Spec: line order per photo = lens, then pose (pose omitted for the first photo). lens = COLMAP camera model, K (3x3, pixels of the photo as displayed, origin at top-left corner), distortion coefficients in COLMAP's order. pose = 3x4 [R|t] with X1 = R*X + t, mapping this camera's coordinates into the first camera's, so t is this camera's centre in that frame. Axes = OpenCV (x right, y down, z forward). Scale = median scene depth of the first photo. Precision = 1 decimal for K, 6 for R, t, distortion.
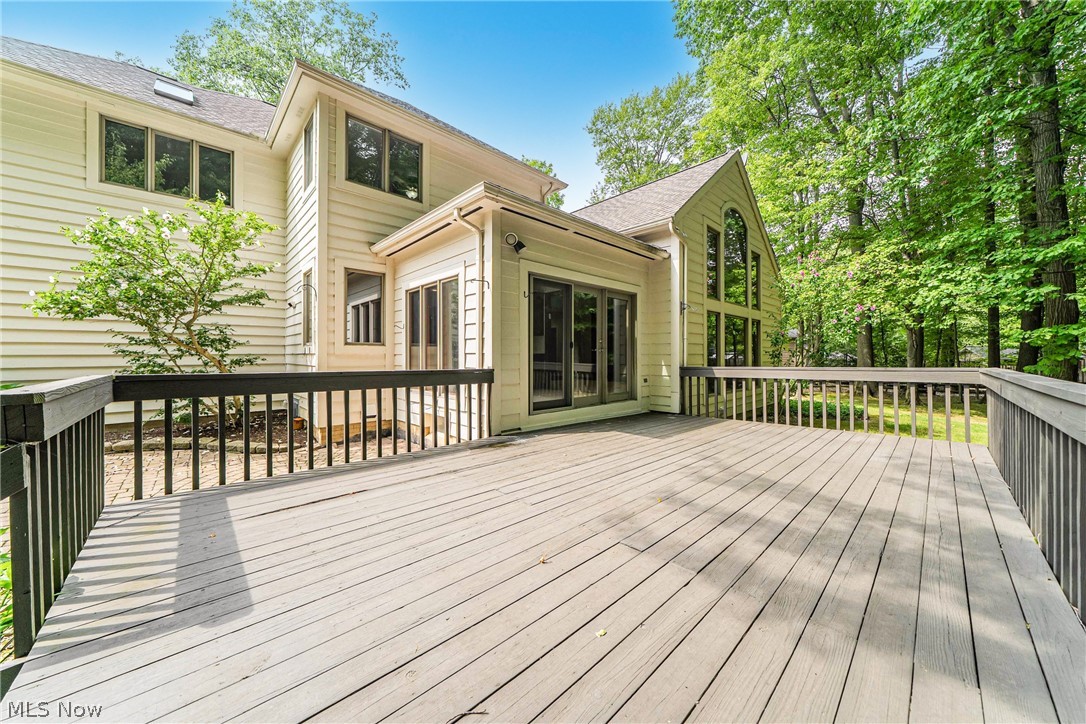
lens RADIAL K [[378.2, 0, 546.7], [0, 378.2, 367.1], [0, 0, 1]] dist [-0.001906, -0.000100]
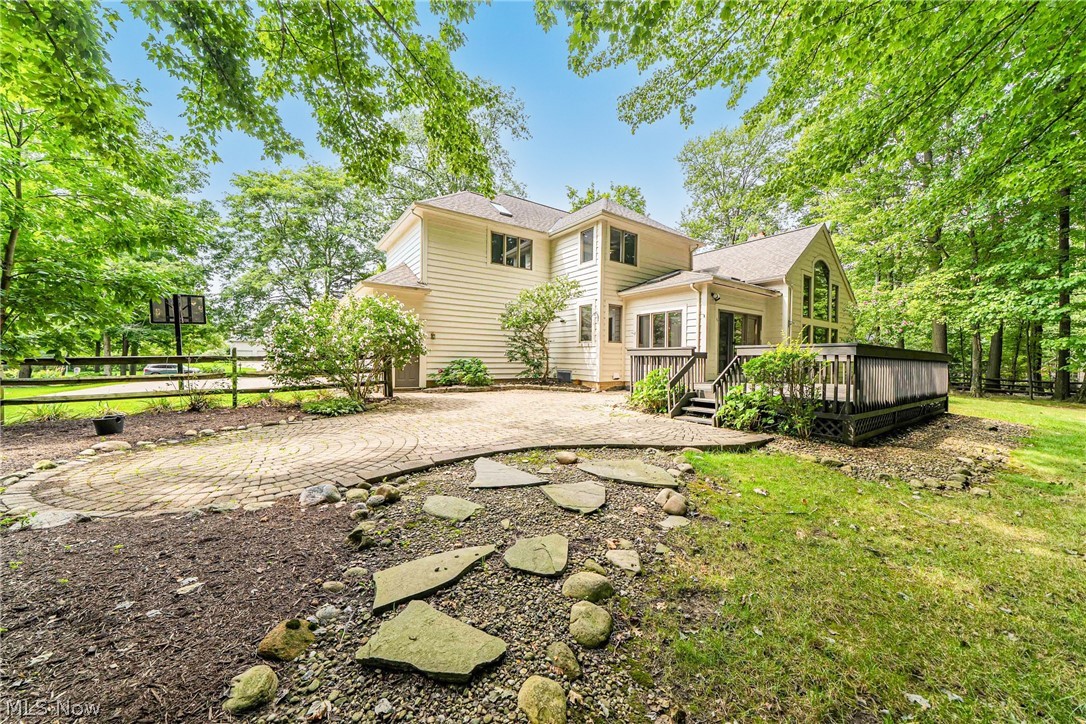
lens RADIAL K [[378.2, 0, 541.2], [0, 378.2, 379.3], [0, 0, 1]] dist [-0.000413, 0.000013]
pose [[0.987947, 0.022574, -0.153136, -0.522198], [-0.019573, 0.999586, 0.021079, 0.094407], [0.153548, -0.017828, 0.987980, -0.965197]]
